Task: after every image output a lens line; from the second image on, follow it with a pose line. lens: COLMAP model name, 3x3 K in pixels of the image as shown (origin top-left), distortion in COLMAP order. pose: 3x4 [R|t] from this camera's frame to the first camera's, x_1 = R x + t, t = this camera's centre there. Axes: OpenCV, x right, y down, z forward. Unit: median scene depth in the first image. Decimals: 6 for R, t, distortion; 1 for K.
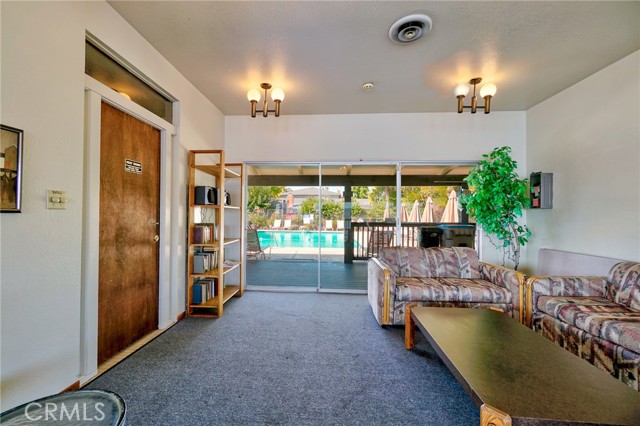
lens RADIAL K [[286.0, 0, 320.4], [0, 286.0, 214.7], [0, 0, 1]] dist [-0.002201, -0.000289]
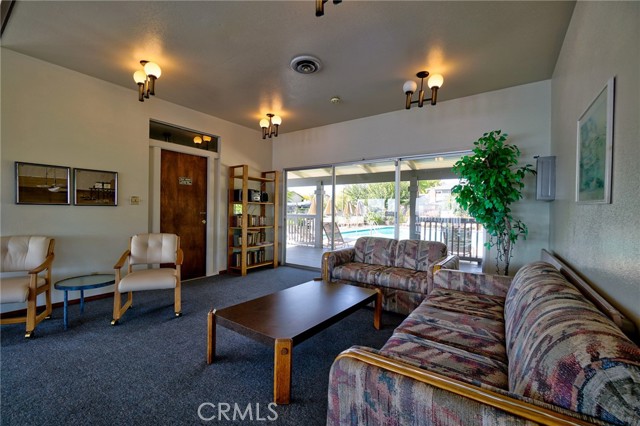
lens RADIAL K [[286.0, 0, 305.0], [0, 286.0, 212.8], [0, 0, 1]] dist [-0.002201, -0.000289]
pose [[0.836923, 0.006456, -0.547283, 0.770510], [-0.003256, 0.999971, 0.006816, 0.013285], [0.547311, -0.003923, 0.836920, -0.077752]]
